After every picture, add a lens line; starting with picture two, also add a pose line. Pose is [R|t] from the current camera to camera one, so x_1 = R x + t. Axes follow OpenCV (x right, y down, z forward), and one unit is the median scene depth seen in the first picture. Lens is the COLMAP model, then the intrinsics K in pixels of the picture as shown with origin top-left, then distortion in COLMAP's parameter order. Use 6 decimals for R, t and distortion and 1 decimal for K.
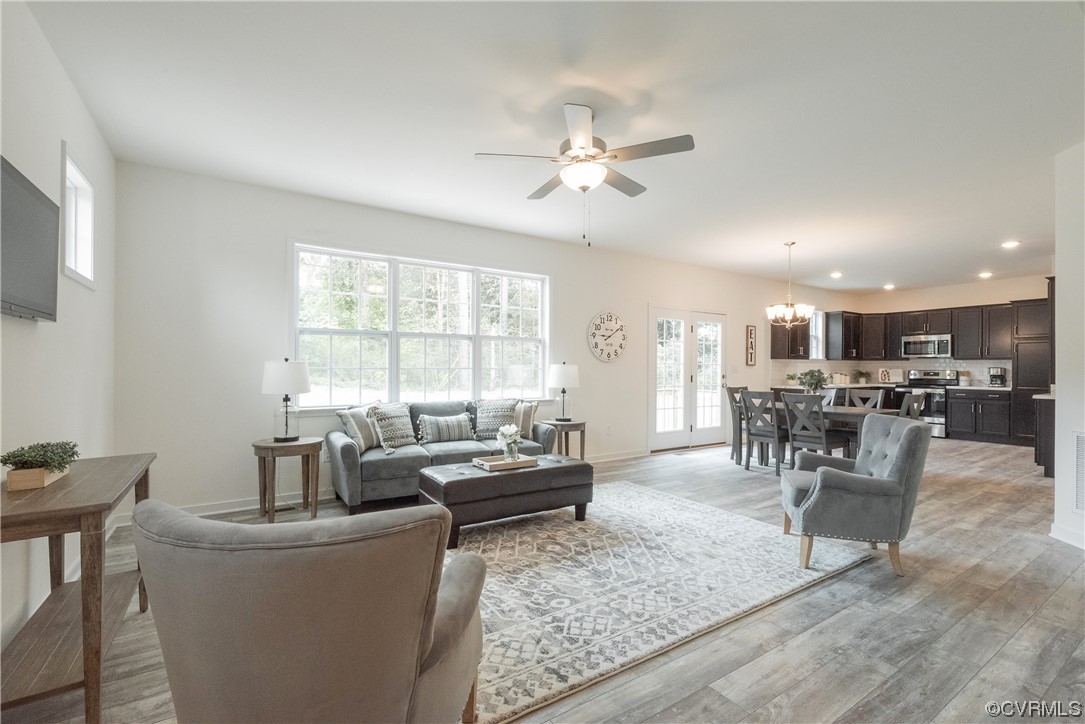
lens RADIAL K [[477.7, 0, 544.1], [0, 477.7, 369.3], [0, 0, 1]] dist [-0.001439, -0.000311]
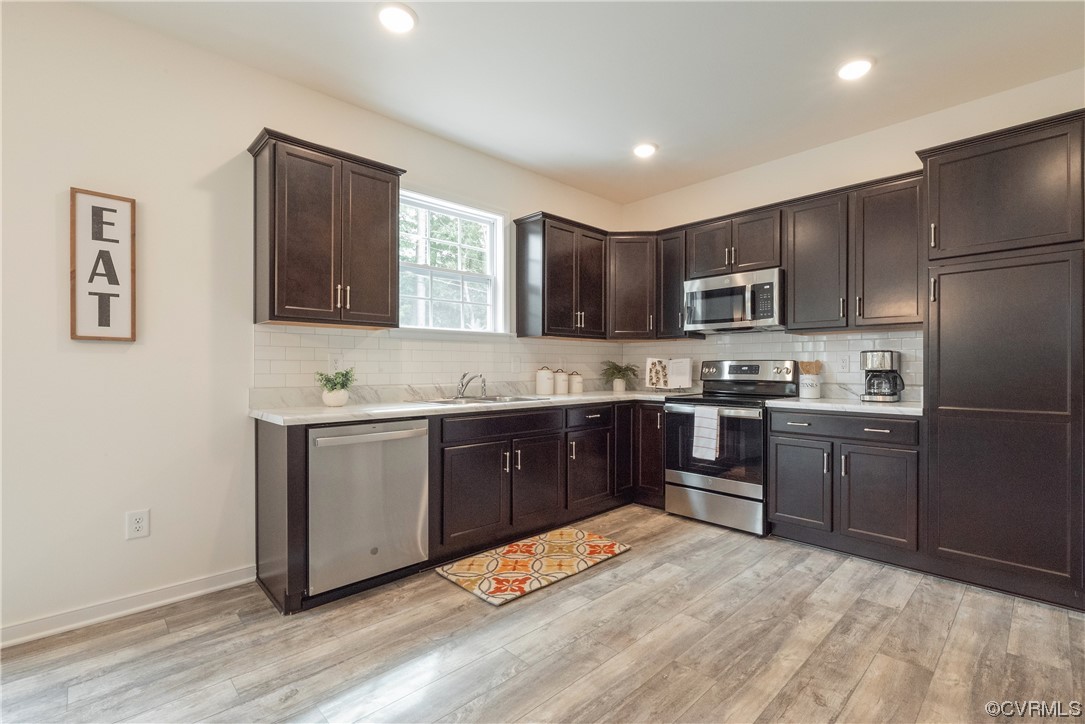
lens RADIAL K [[487.3, 0, 548.9], [0, 487.3, 370.5], [0, 0, 1]] dist [0.001668, 0.000237]
pose [[0.983042, -0.006117, 0.183278, 0.590455], [0.005356, 0.999975, 0.004649, 0.008436], [-0.183302, -0.003588, 0.983050, 0.637110]]
